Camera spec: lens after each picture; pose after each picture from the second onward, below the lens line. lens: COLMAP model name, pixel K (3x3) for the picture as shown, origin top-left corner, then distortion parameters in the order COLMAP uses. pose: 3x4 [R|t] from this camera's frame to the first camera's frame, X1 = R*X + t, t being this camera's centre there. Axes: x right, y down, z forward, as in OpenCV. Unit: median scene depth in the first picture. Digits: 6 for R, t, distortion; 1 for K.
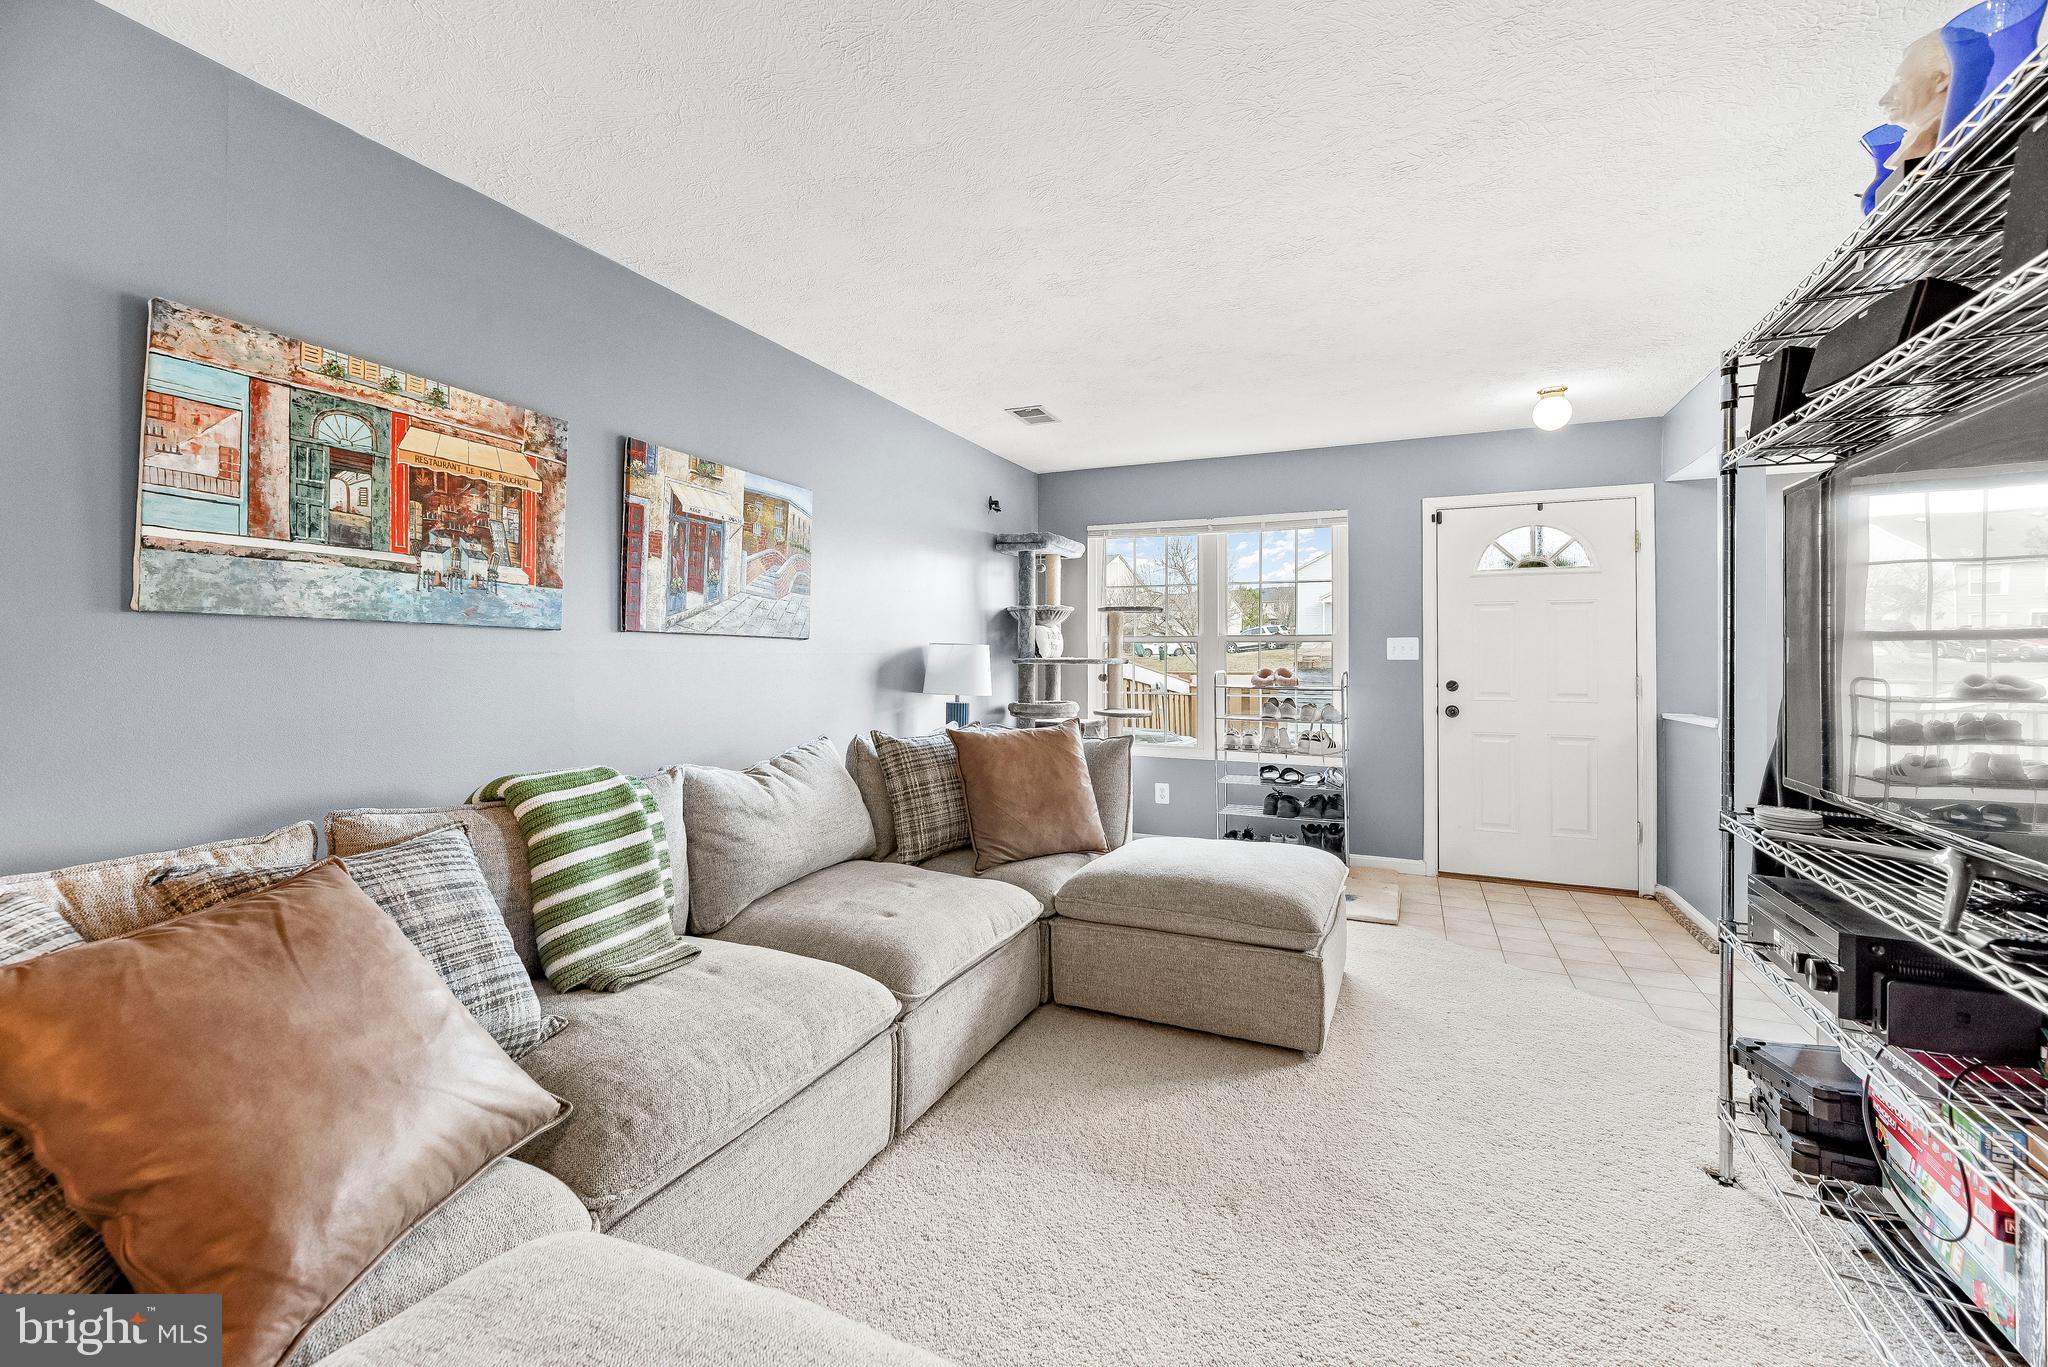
lens RADIAL K [[852.5, 0, 999.1], [0, 852.5, 645.7], [0, 0, 1]] dist [-0.002964, -0.000429]
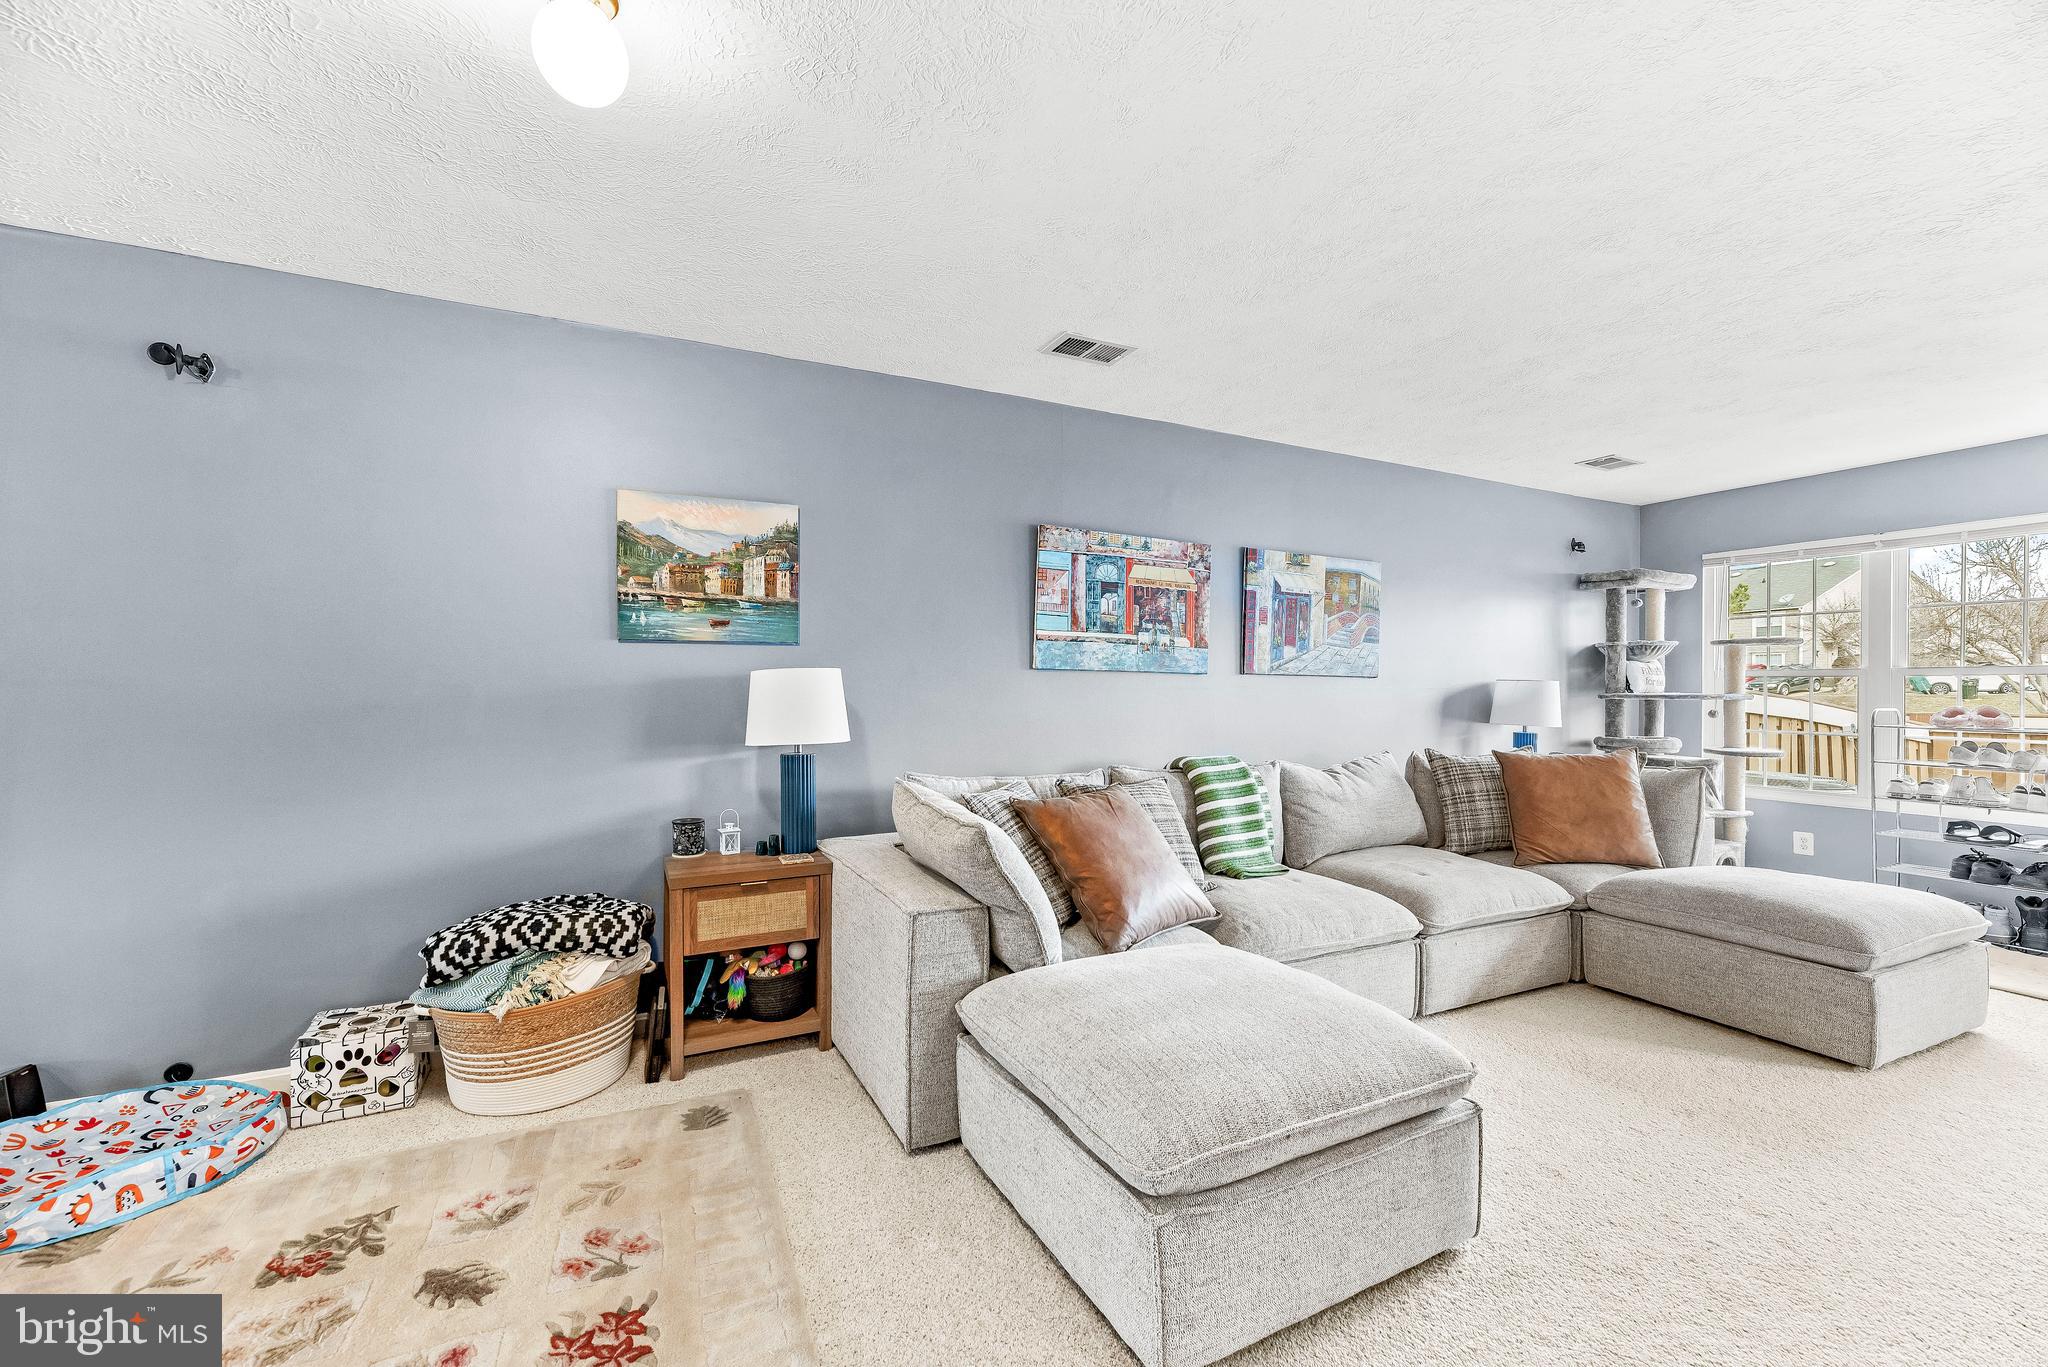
lens RADIAL K [[851.7, 0, 1023.6], [0, 851.7, 702.3], [0, 0, 1]] dist [-0.000573, -0.000588]
pose [[0.789492, 0.009764, -0.613683, 0.193531], [0.005295, 0.999728, 0.022718, -0.002878], [0.613738, -0.021185, 0.789226, -0.466688]]
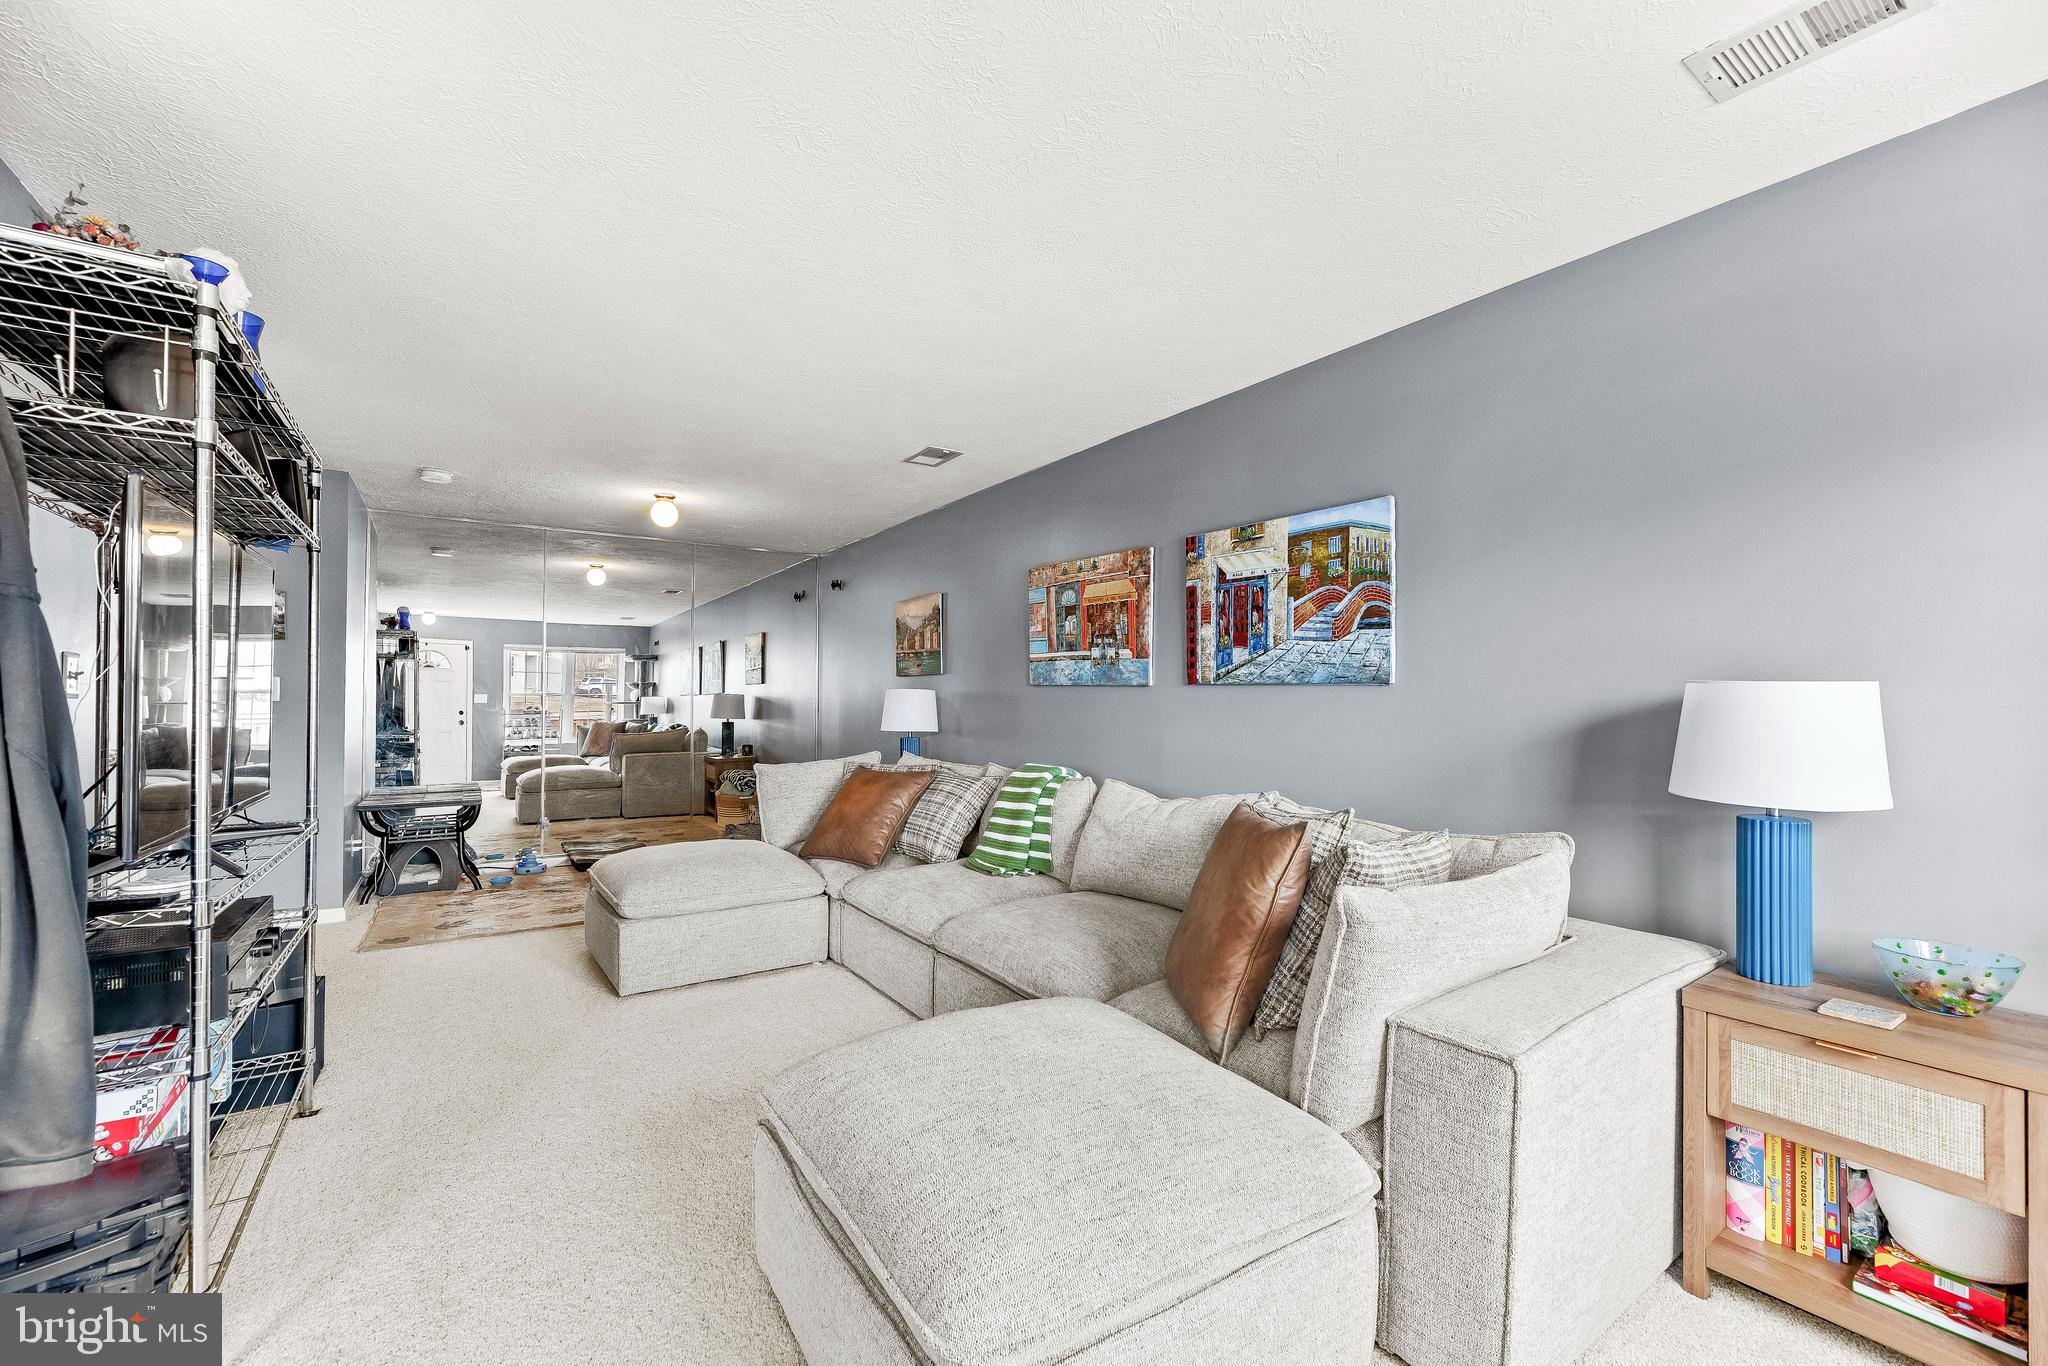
lens RADIAL K [[851.7, 0, 1023.6], [0, 851.7, 701.8], [0, 0, 1]] dist [-0.000573, -0.000588]
pose [[-0.511002, -0.004042, -0.859570, 0.834331], [0.001946, 0.999981, -0.005859, 0.017415], [0.859577, -0.004666, -0.510985, 1.465450]]
